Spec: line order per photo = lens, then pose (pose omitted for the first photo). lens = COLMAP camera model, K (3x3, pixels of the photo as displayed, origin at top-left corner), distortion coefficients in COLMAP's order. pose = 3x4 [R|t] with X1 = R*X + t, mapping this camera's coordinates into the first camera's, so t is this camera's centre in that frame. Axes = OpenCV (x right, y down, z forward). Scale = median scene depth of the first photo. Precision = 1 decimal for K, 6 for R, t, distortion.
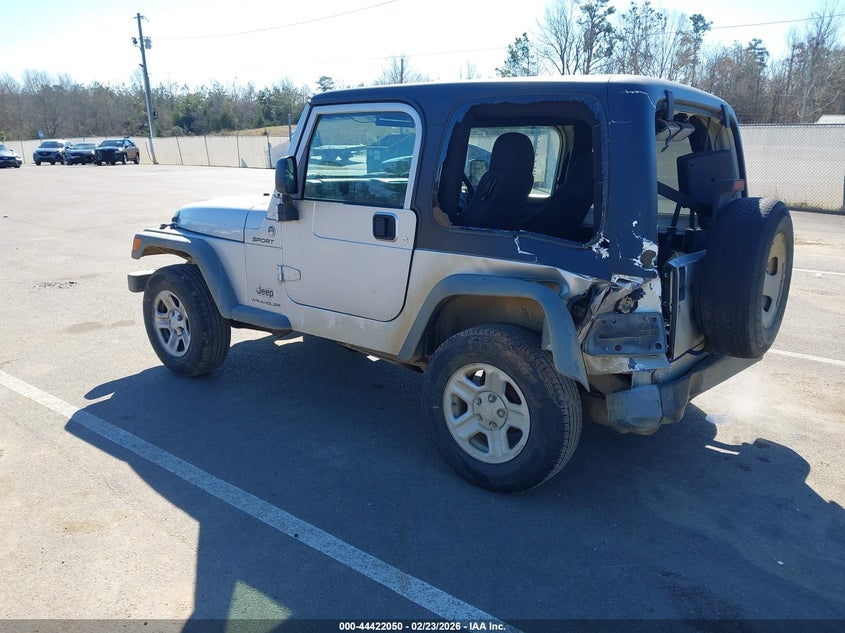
lens RADIAL K [[680.9, 0, 422.5], [0, 680.9, 316.5], [0, 0, 1]] dist [0.060875, -0.189629]
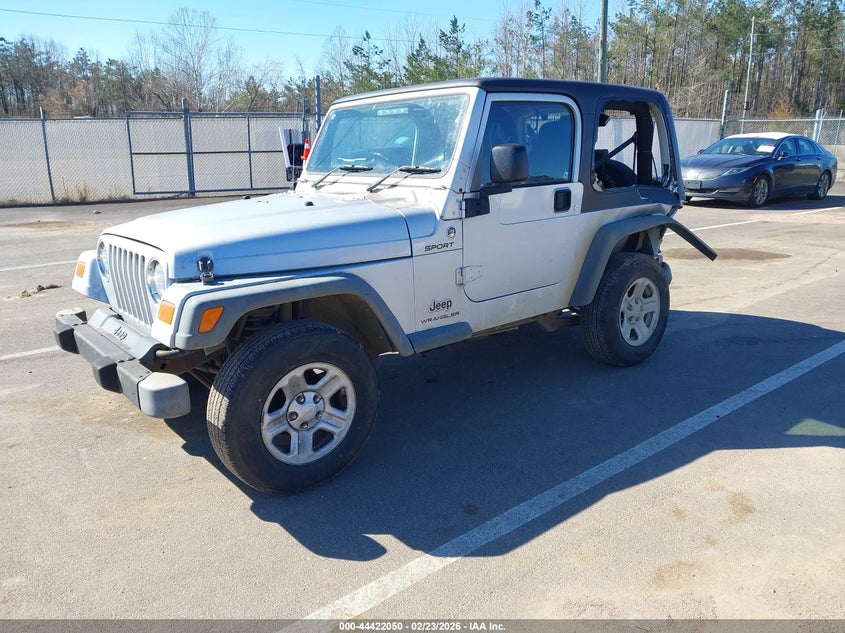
lens RADIAL K [[680.9, 0, 422.5], [0, 680.9, 316.5], [0, 0, 1]] dist [0.060875, -0.189629]
pose [[0.203915, -0.252123, 0.945967, -1.149430], [0.272449, 0.942712, 0.192526, -0.212865], [-0.940314, 0.218469, 0.260924, 0.869584]]
